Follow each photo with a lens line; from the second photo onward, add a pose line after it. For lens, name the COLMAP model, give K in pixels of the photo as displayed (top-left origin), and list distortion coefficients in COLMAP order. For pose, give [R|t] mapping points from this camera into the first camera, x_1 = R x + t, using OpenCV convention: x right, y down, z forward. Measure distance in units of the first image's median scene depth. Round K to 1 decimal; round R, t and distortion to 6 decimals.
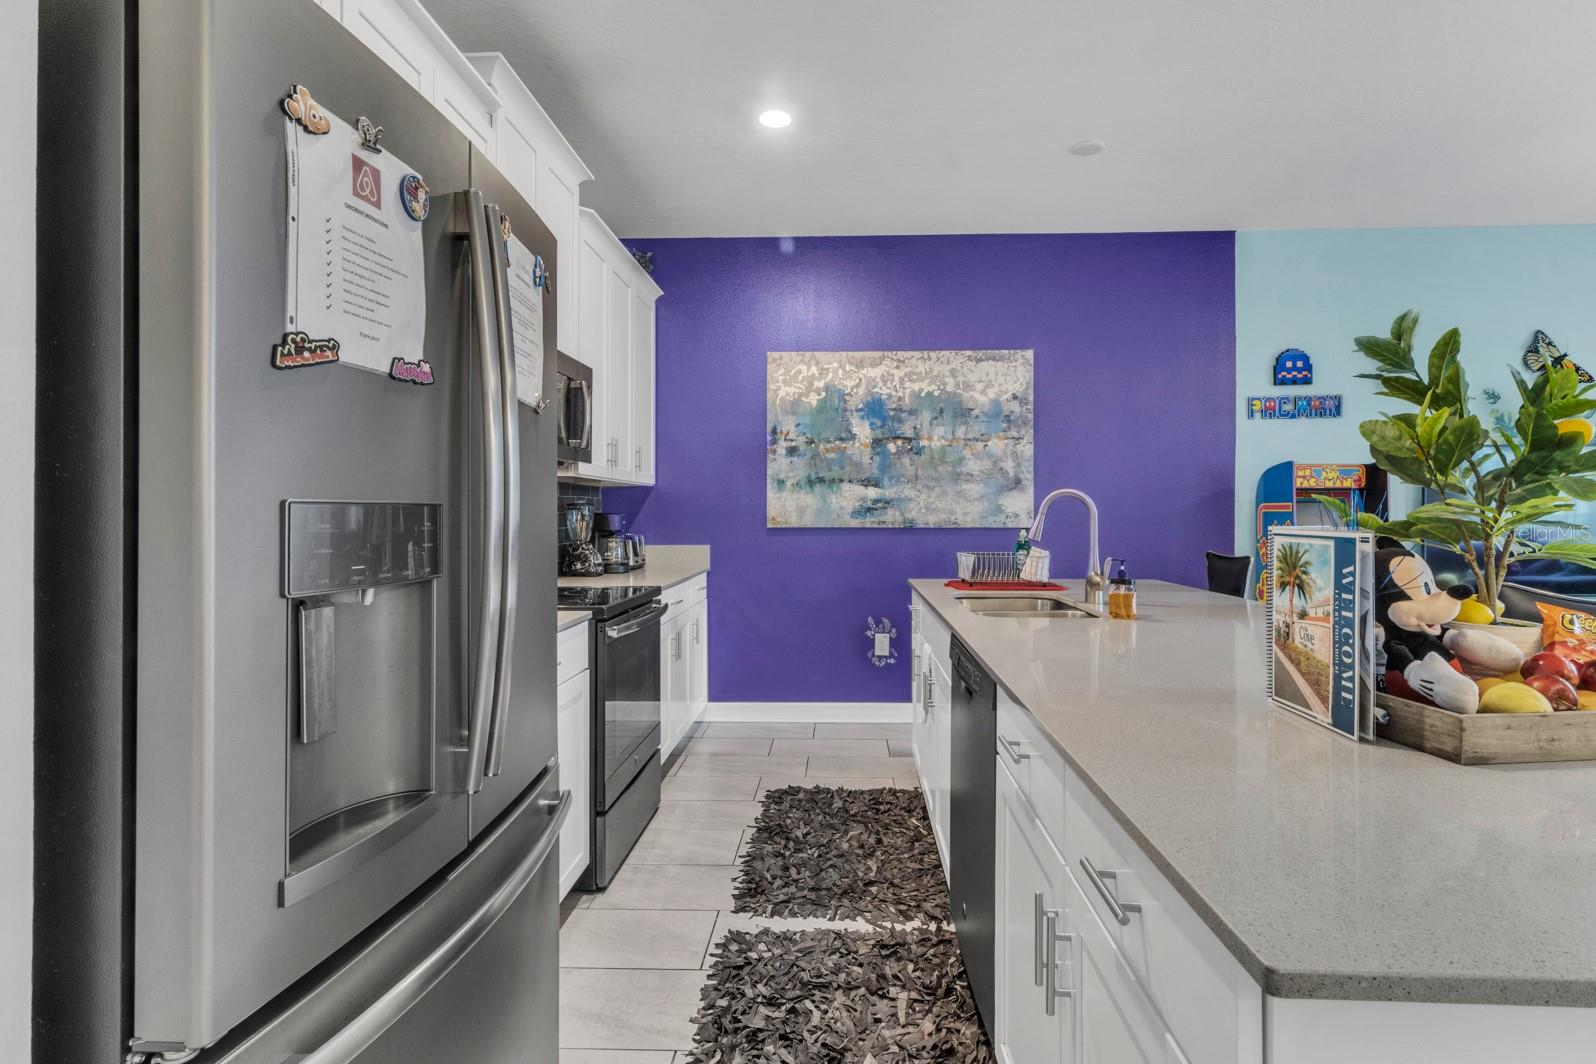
lens RADIAL K [[761.0, 0, 798.7], [0, 761.0, 500.5], [0, 0, 1]] dist [-0.001515, -0.002258]
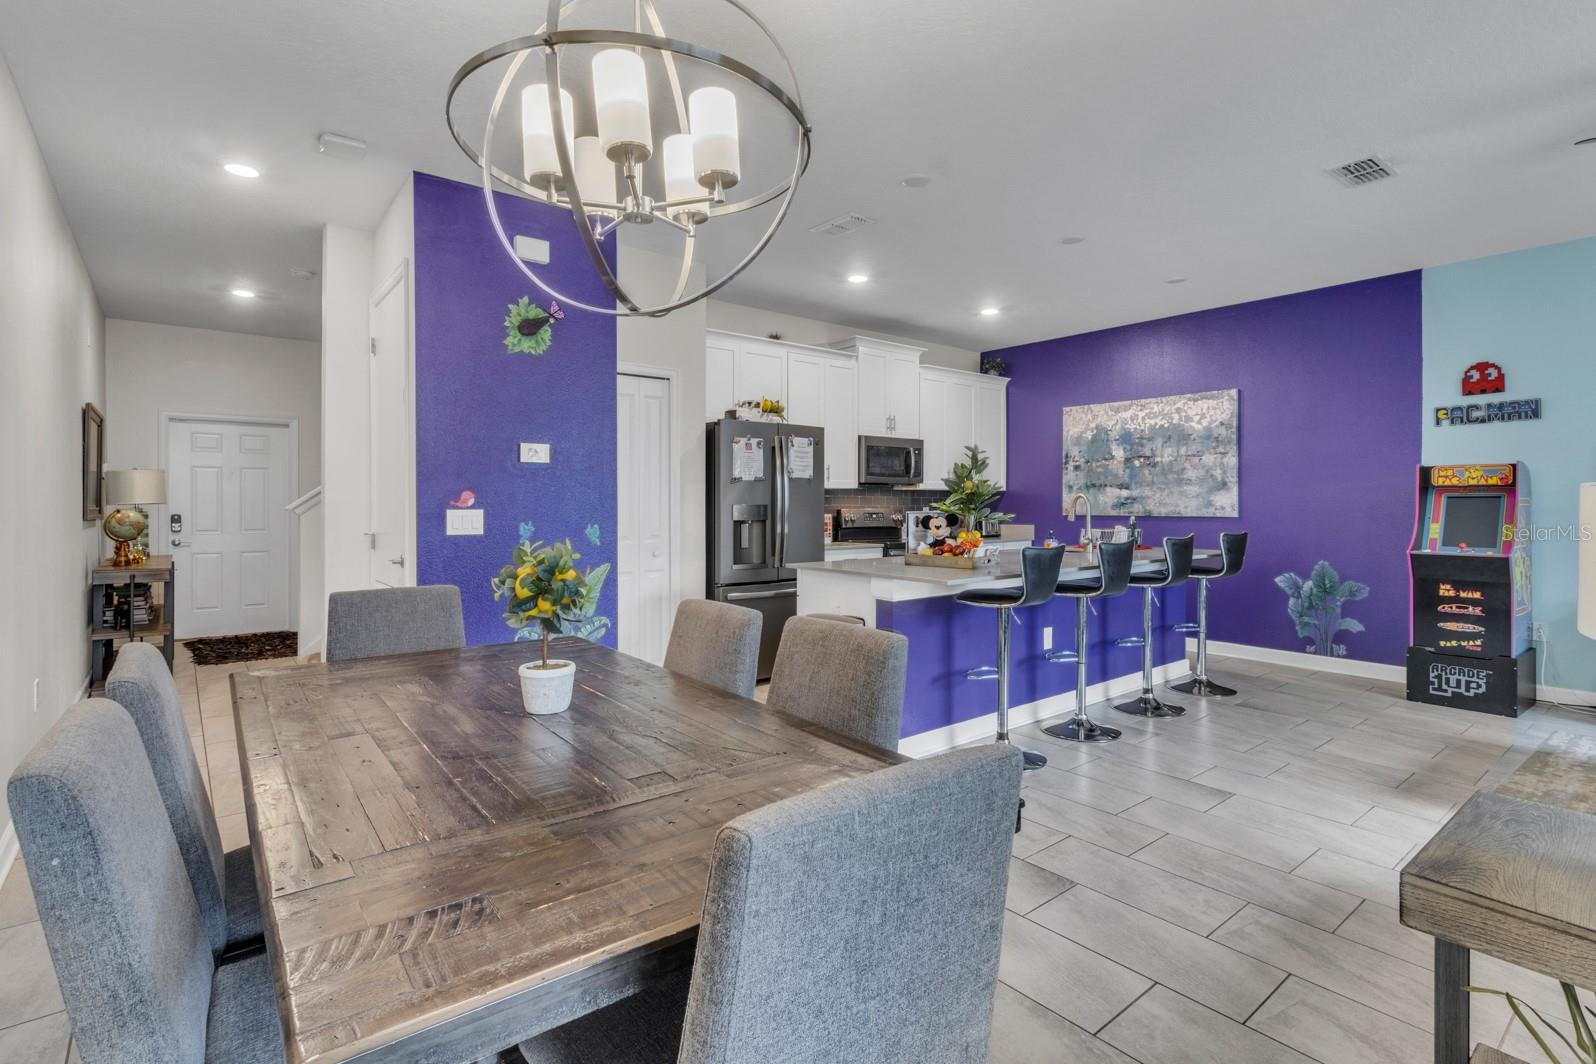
lens RADIAL K [[761.0, 0, 805.0], [0, 761.0, 516.2], [0, 0, 1]] dist [-0.001515, -0.002258]
pose [[0.678919, 0.009236, -0.734155, 0.789287], [0.009681, 0.999721, 0.021529, -0.003279], [0.734150, -0.021724, 0.678640, -0.518158]]
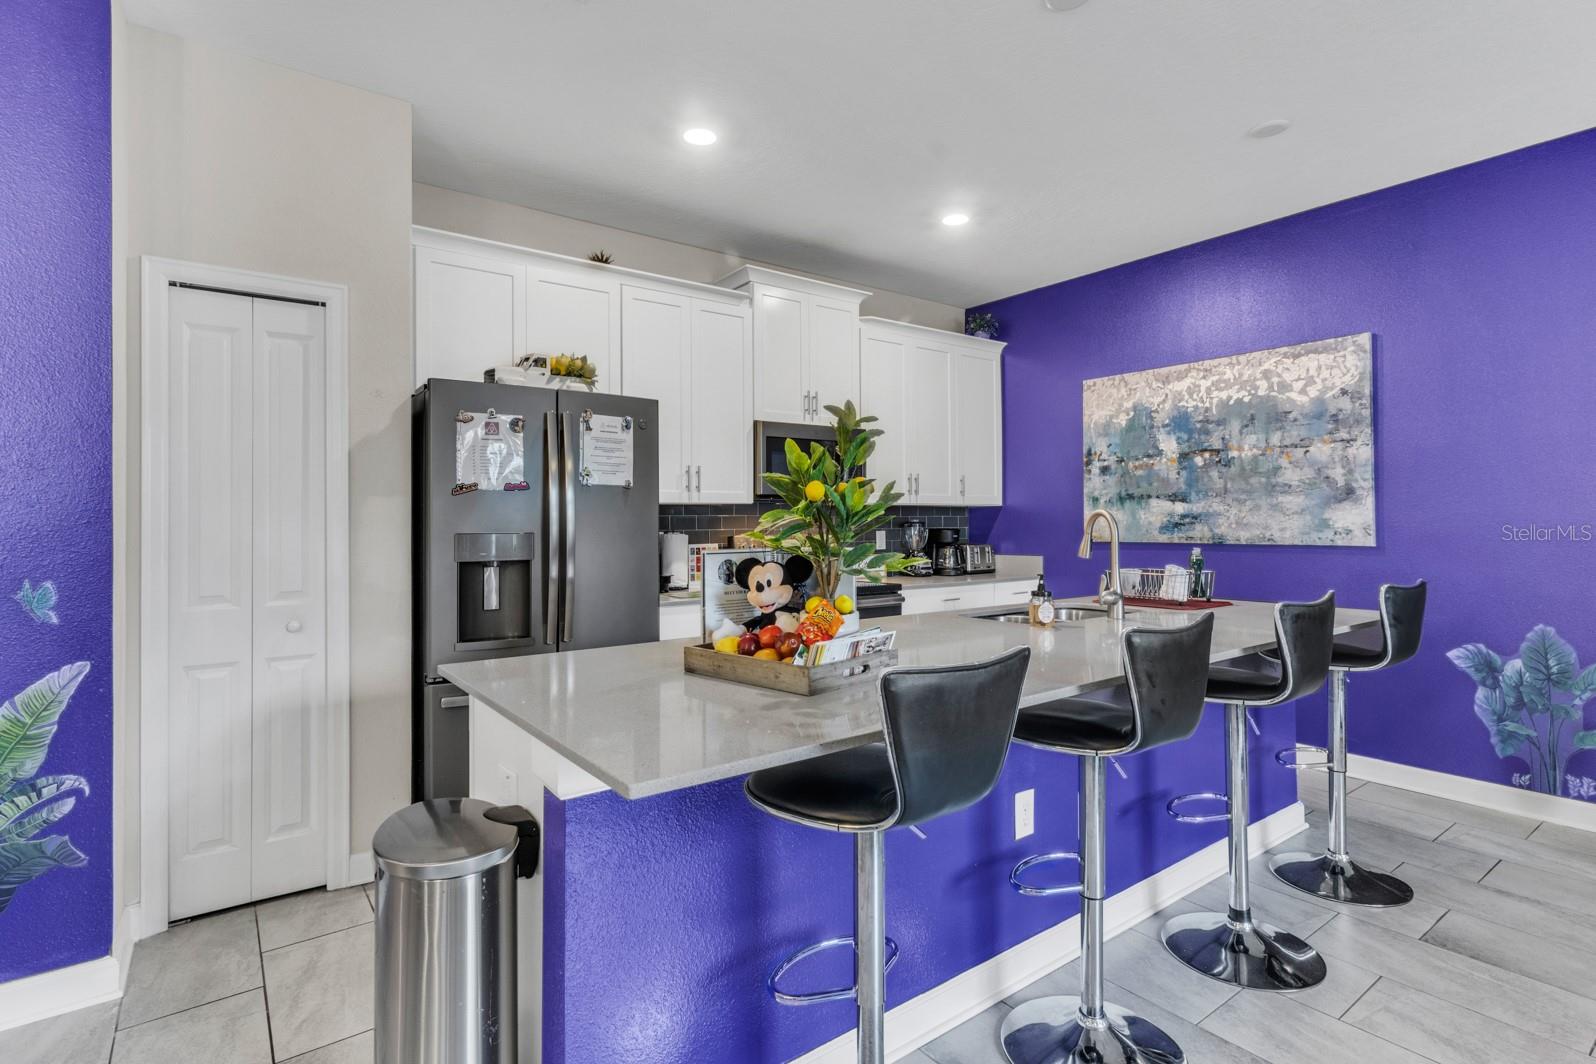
lens RADIAL K [[761.0, 0, 807.2], [0, 761.0, 520.4], [0, 0, 1]] dist [-0.001515, -0.002258]
pose [[0.639895, -0.007827, -0.768422, 0.548435], [0.016163, 0.999864, 0.003274, -0.005091], [0.768292, -0.014515, 0.639935, -0.004708]]
